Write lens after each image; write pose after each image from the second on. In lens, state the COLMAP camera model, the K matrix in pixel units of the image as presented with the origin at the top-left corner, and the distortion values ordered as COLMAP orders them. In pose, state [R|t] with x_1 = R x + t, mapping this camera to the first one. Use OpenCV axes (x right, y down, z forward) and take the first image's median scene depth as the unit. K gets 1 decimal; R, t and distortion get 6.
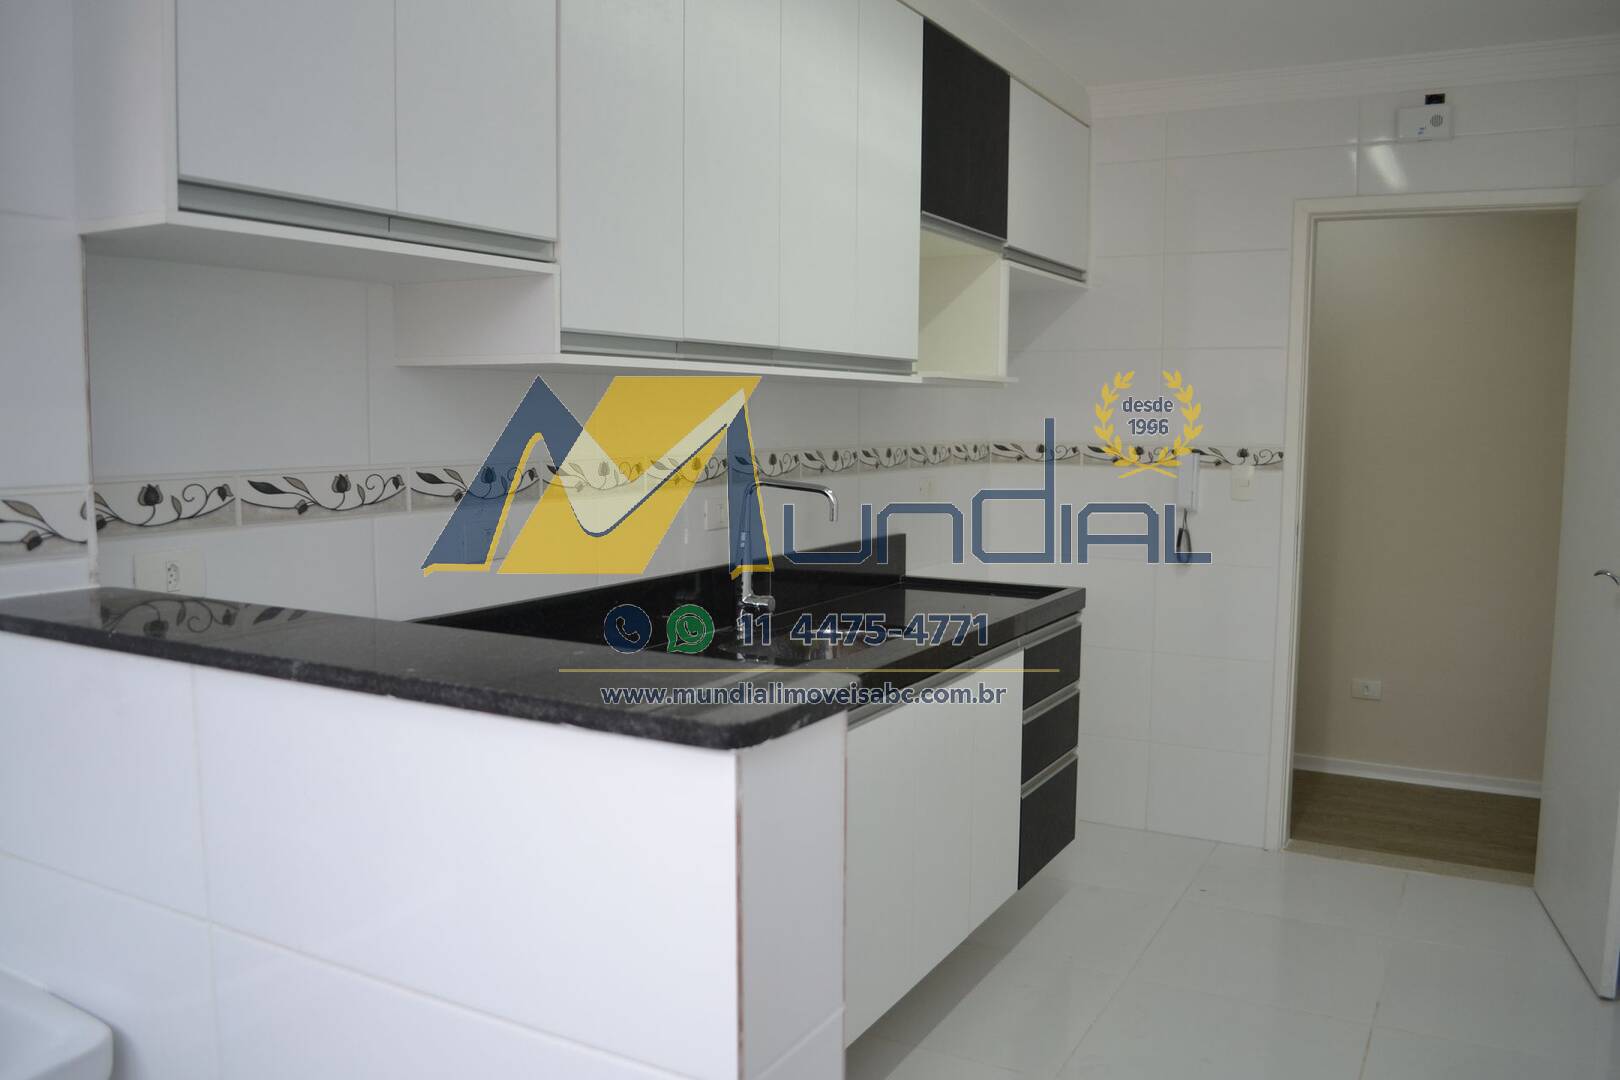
lens RADIAL K [[1266.3, 0, 827.7], [0, 1266.3, 552.0], [0, 0, 1]] dist [-0.097810, 0.001625]
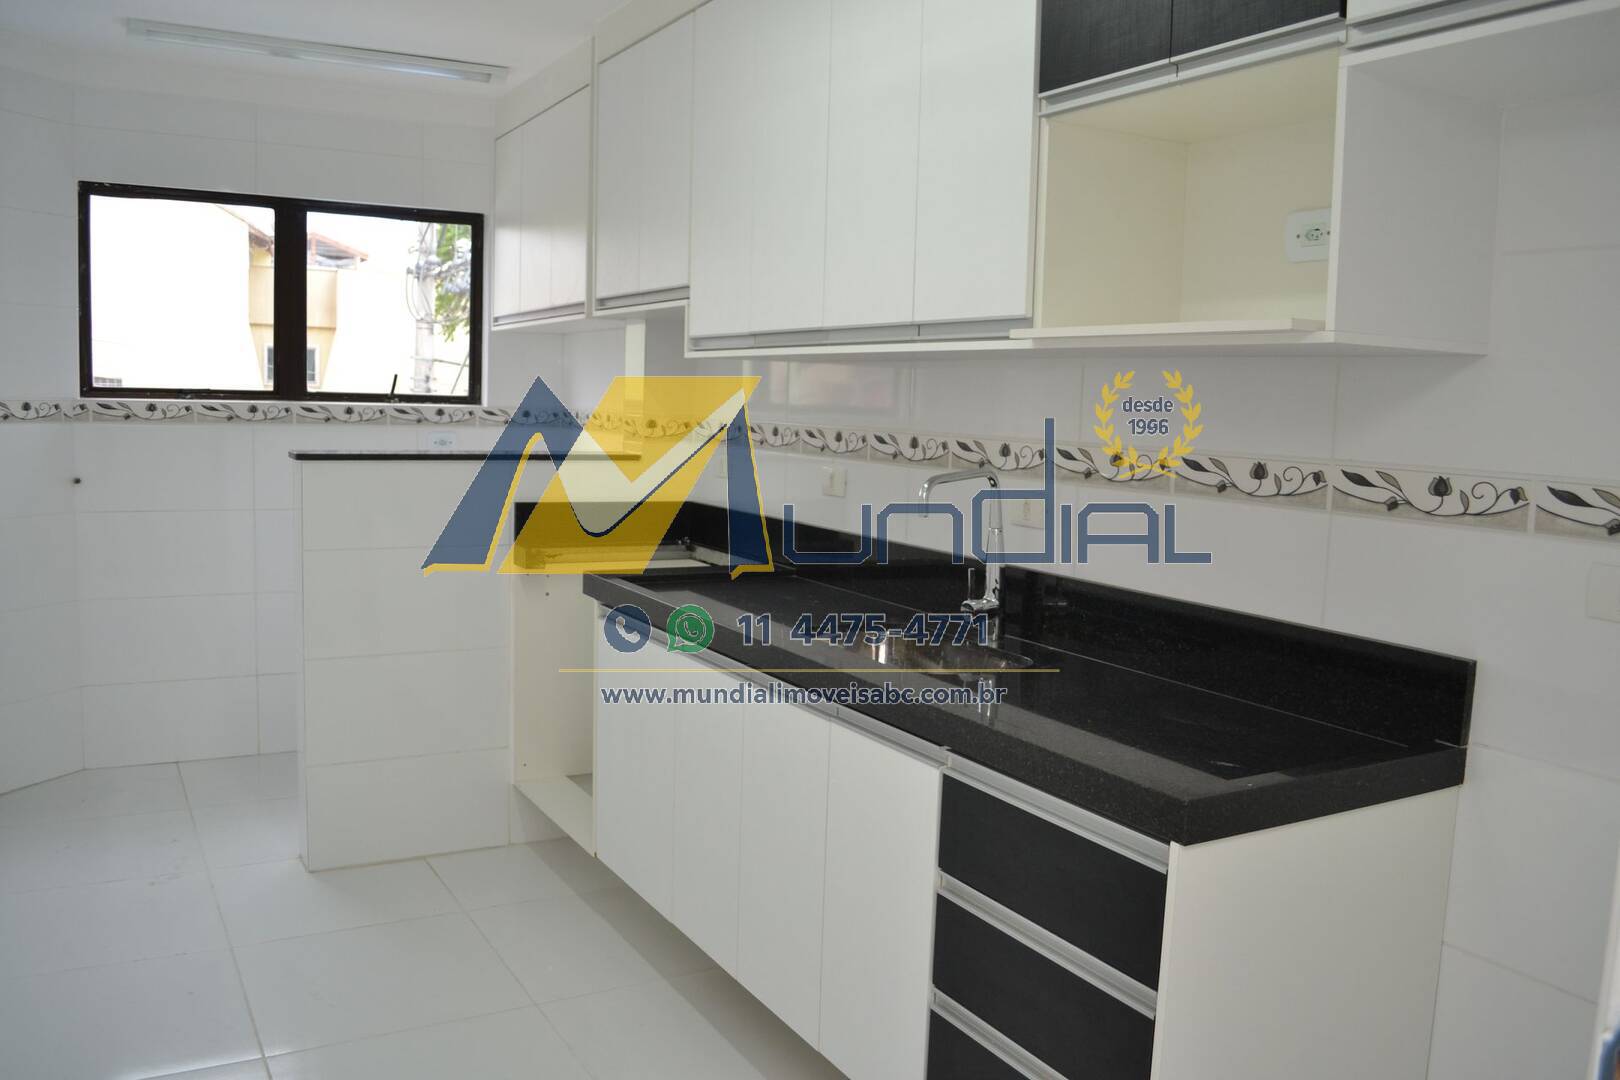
lens RADIAL K [[1266.3, 0, 821.9], [0, 1266.3, 542.5], [0, 0, 1]] dist [-0.097810, 0.001625]
pose [[-0.501712, 0.086907, -0.860658, 0.714496], [-0.115931, 0.979210, 0.166459, -0.131700], [0.857231, 0.183291, -0.481206, 1.241556]]
